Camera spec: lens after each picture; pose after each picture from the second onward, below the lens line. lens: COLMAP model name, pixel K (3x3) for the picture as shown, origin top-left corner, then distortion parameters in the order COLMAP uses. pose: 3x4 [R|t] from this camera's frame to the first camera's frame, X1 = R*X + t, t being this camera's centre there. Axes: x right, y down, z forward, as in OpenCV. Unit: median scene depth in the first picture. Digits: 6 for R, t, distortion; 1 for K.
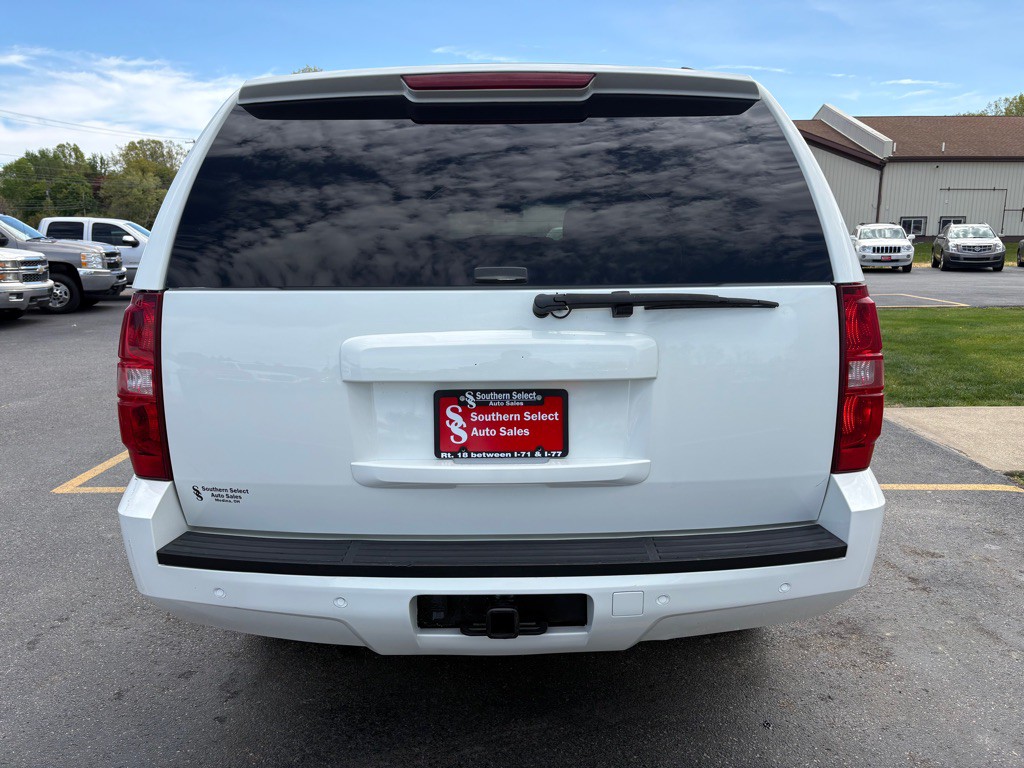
lens RADIAL K [[782.5, 0, 515.3], [0, 782.5, 383.5], [0, 0, 1]] dist [0.032975, -0.037792]
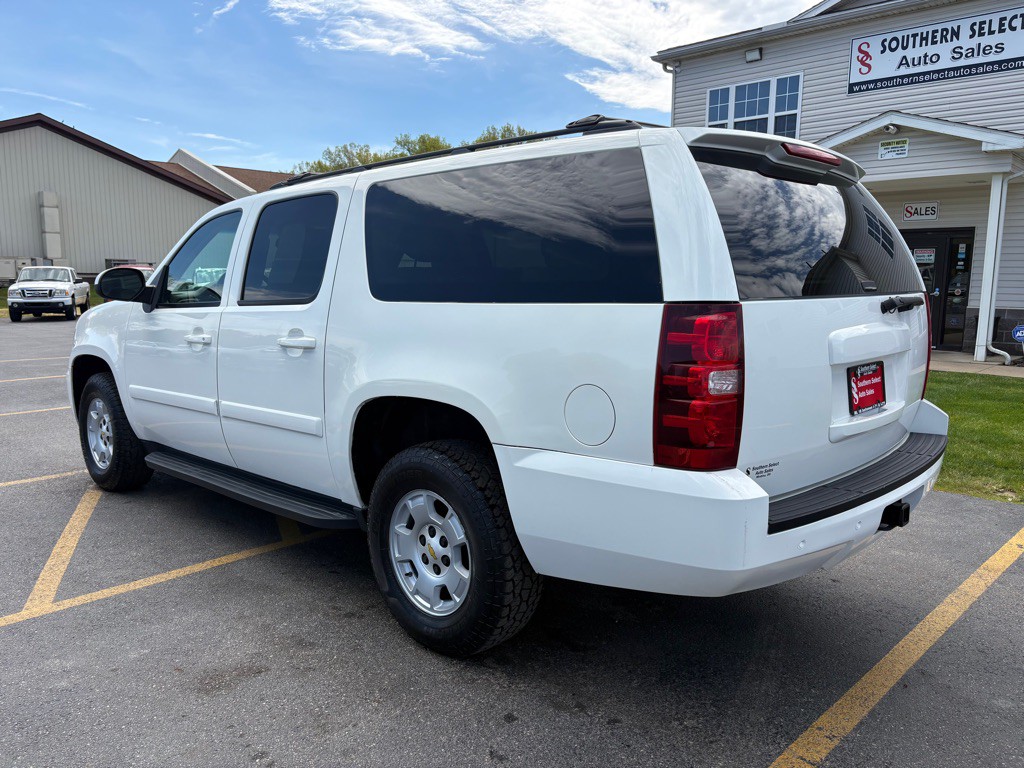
lens RADIAL K [[782.5, 0, 516.9], [0, 782.5, 384.6], [0, 0, 1]] dist [0.032975, -0.037792]
pose [[0.697738, -0.091201, 0.710523, -1.518799], [0.128891, 0.991659, 0.000716, -0.039327], [-0.704662, 0.091080, 0.703673, 0.421730]]
